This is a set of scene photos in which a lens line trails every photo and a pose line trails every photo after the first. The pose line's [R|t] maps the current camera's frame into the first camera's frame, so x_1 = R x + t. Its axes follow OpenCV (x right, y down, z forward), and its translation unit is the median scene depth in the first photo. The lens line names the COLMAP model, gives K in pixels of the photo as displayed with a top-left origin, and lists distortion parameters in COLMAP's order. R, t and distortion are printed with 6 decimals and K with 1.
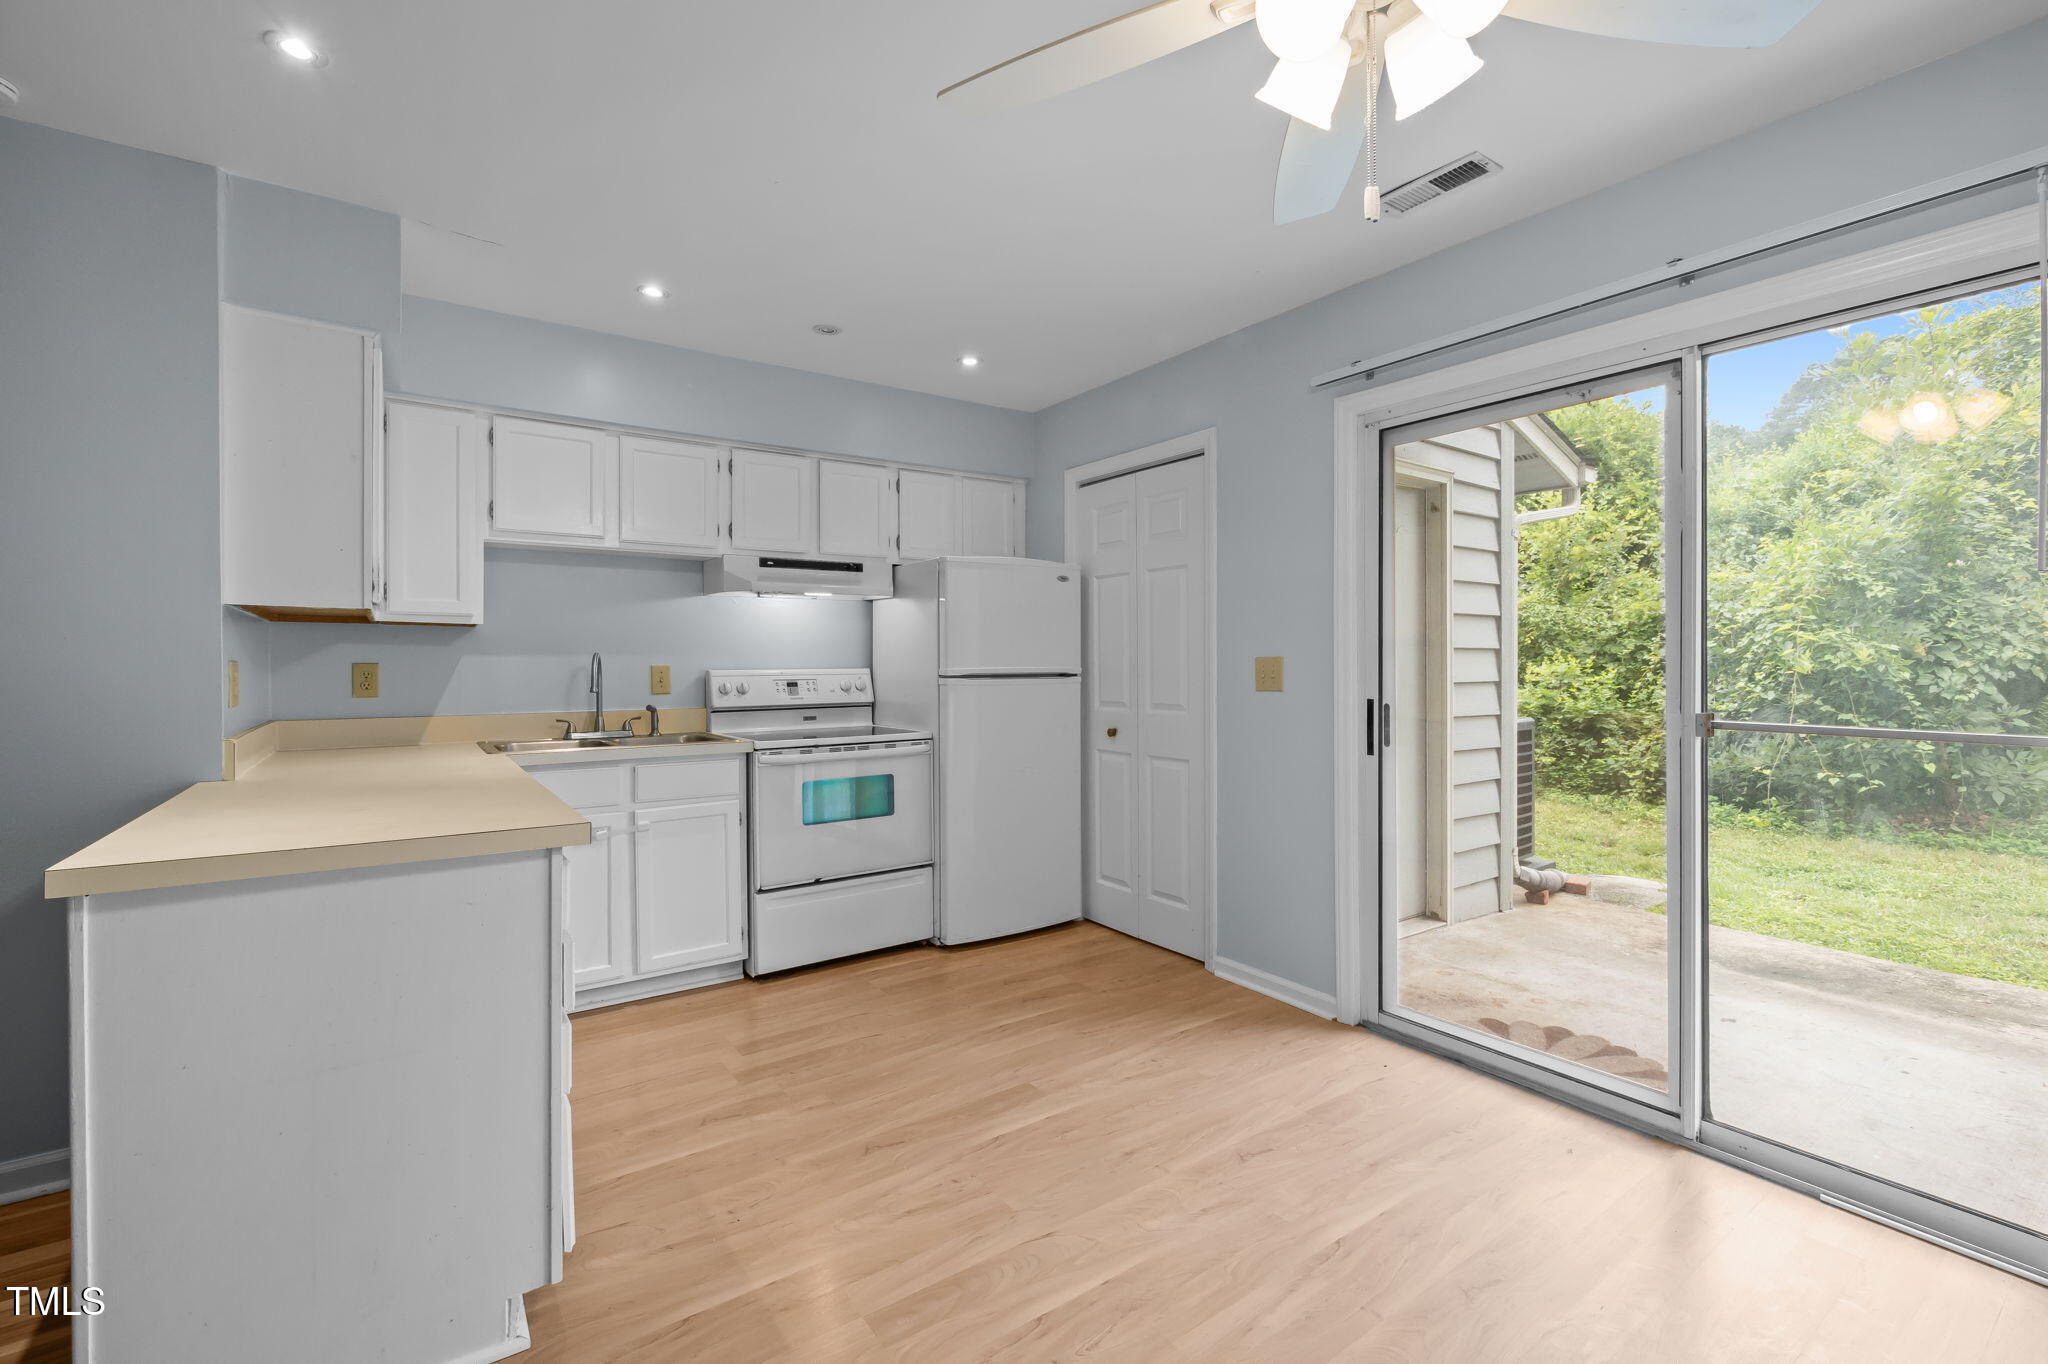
lens RADIAL K [[866.5, 0, 1048.5], [0, 866.5, 675.5], [0, 0, 1]] dist [-0.010889, 0.002456]
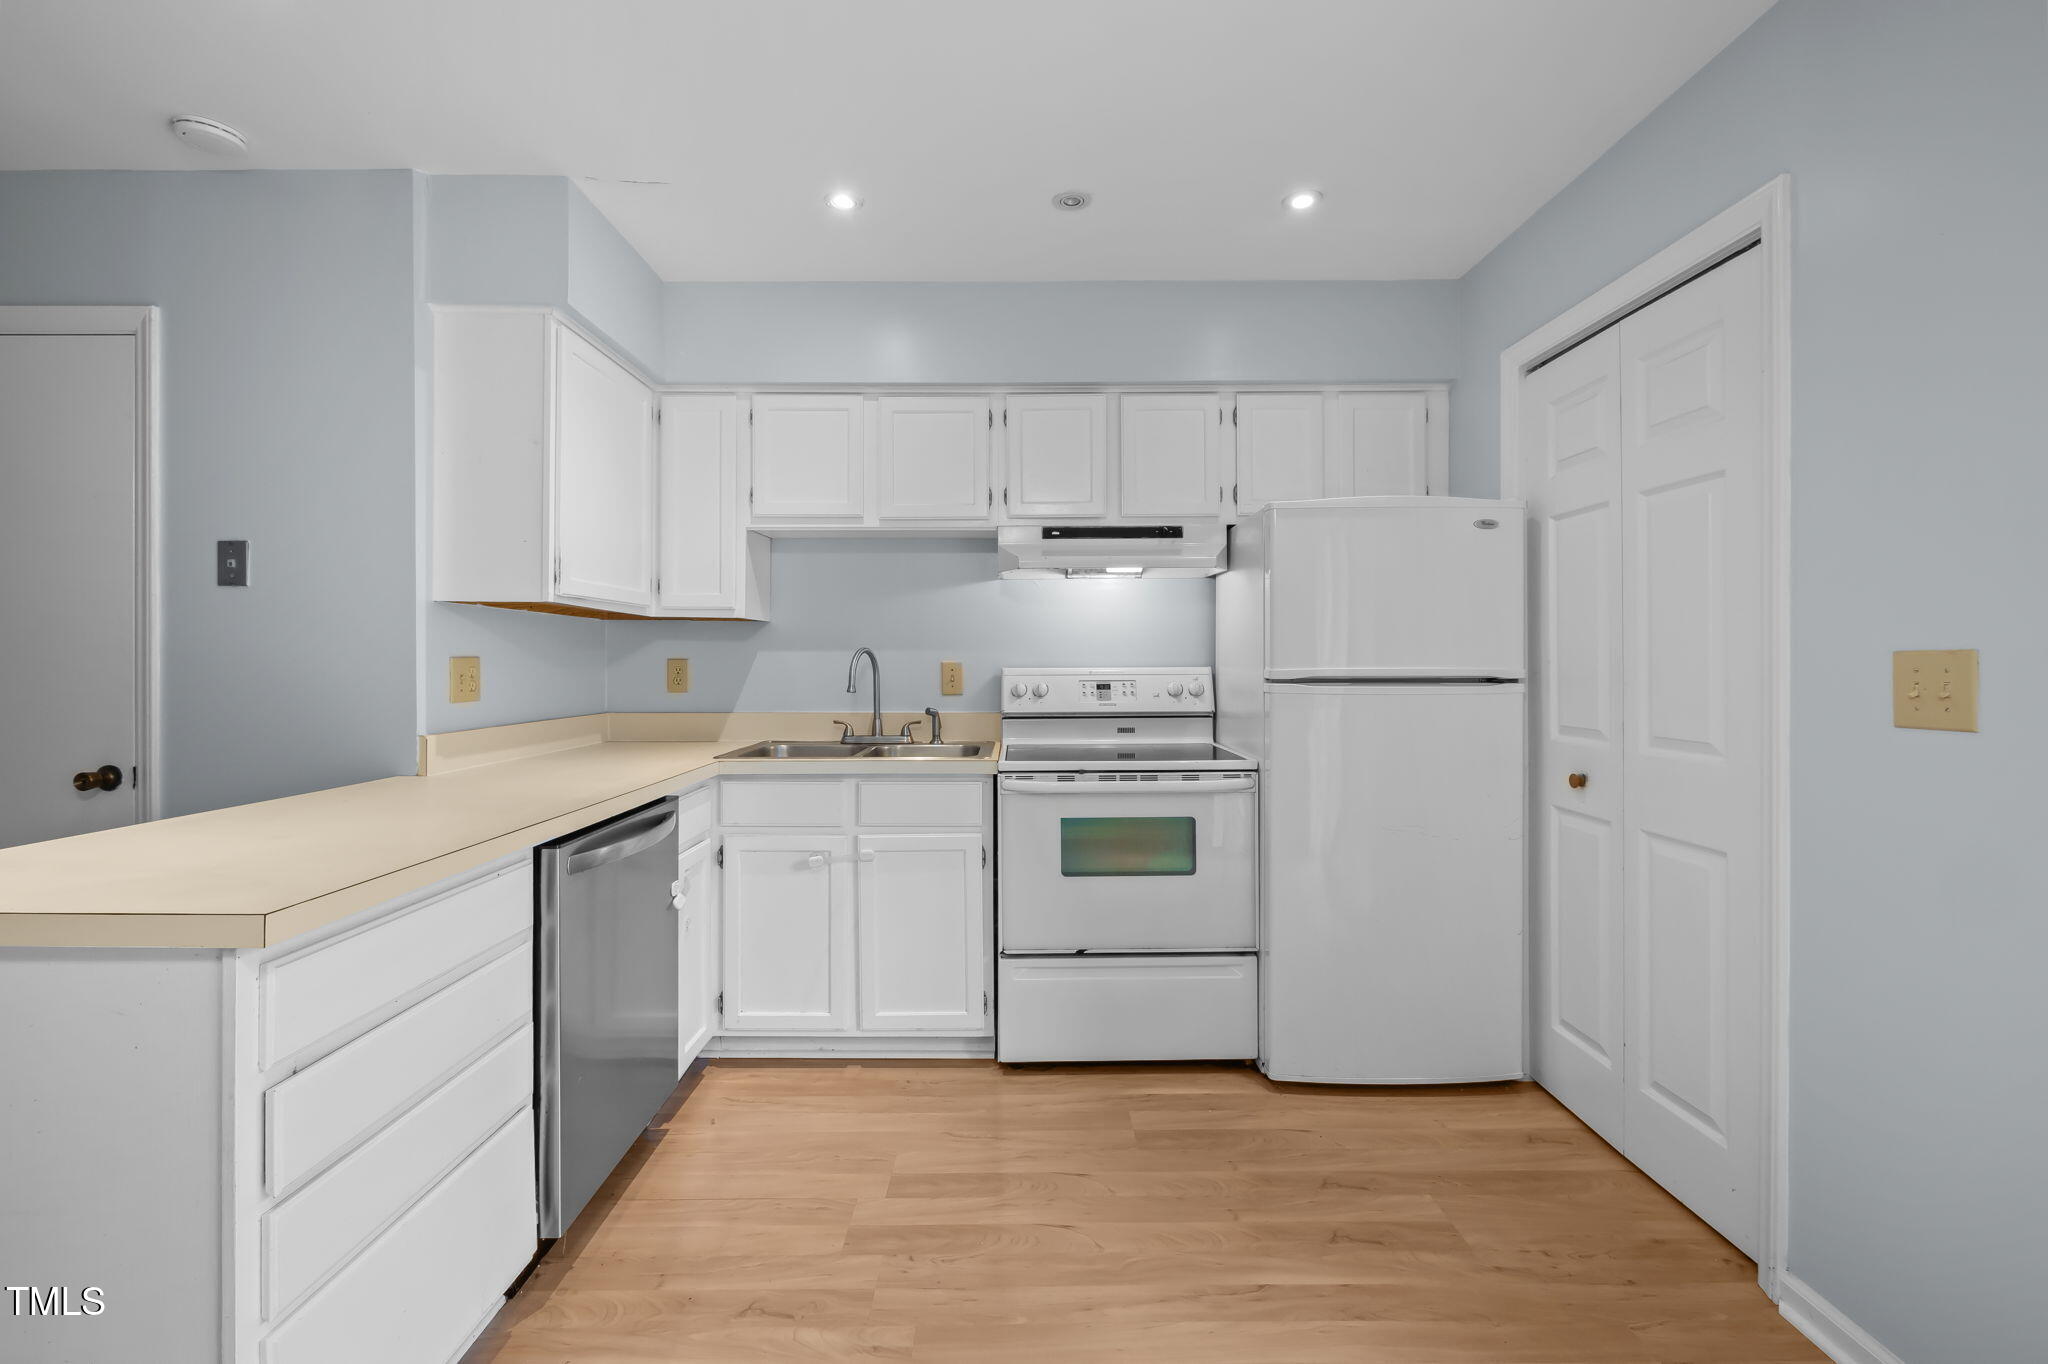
lens RADIAL K [[866.5, 0, 1031.5], [0, 866.5, 662.2], [0, 0, 1]] dist [-0.010889, 0.002456]
pose [[0.812020, 0.005265, -0.583606, 0.132606], [-0.010783, 0.999924, -0.005983, -0.007758], [0.583530, 0.011152, 0.812015, 0.369501]]
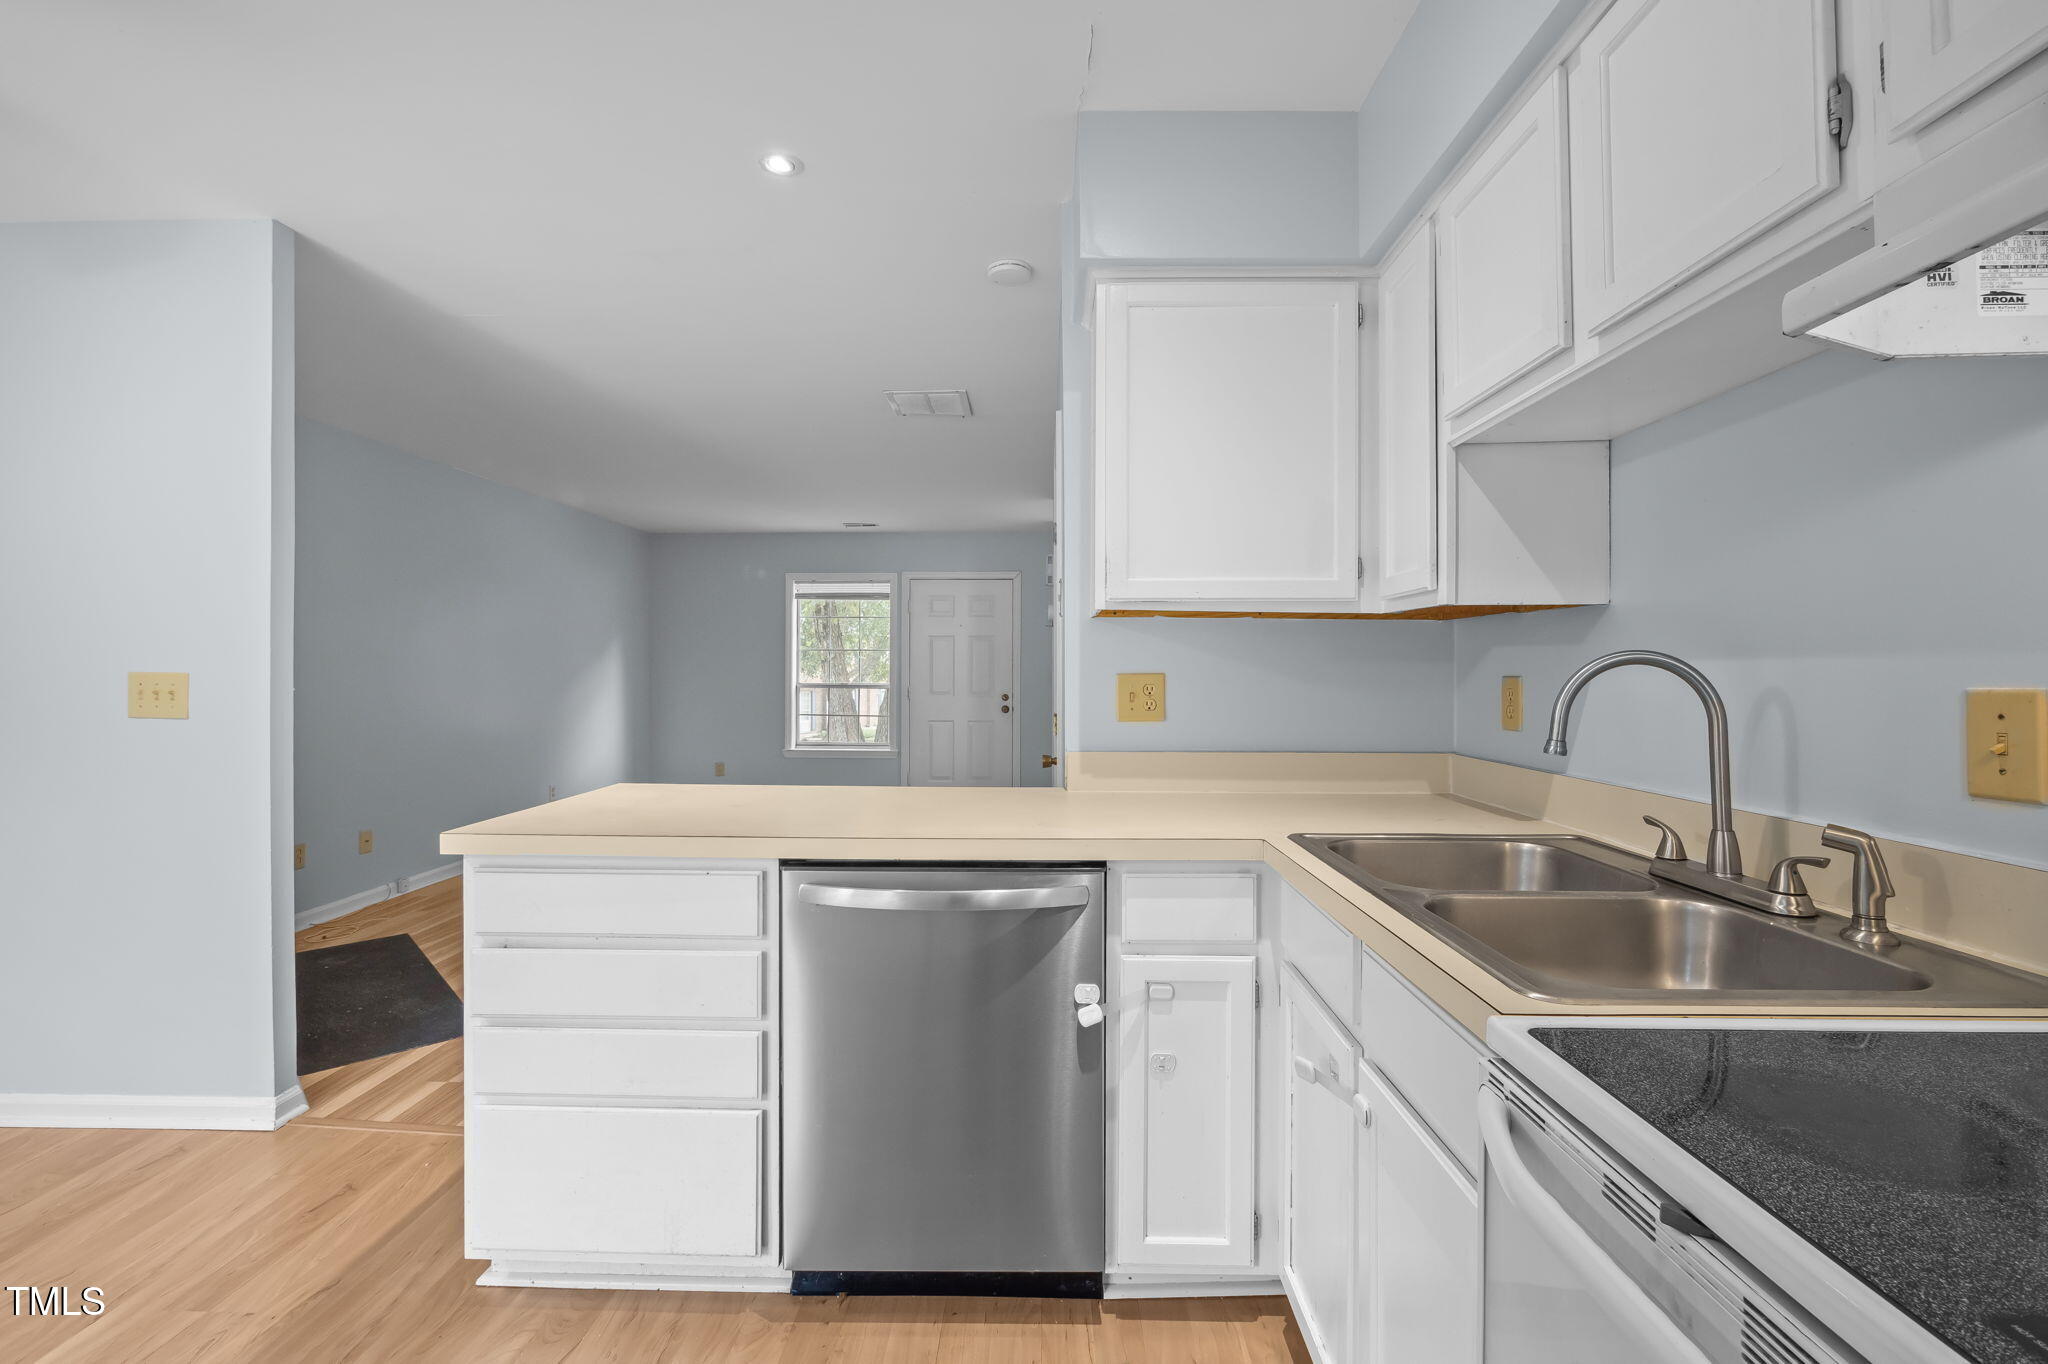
lens RADIAL K [[866.5, 0, 1040.6], [0, 866.5, 666.7], [0, 0, 1]] dist [-0.010889, 0.002456]
pose [[-0.608061, -0.002906, -0.793885, -0.071208], [-0.010436, 0.999936, 0.004333, -0.018416], [0.793822, 0.010920, -0.608052, 0.998607]]
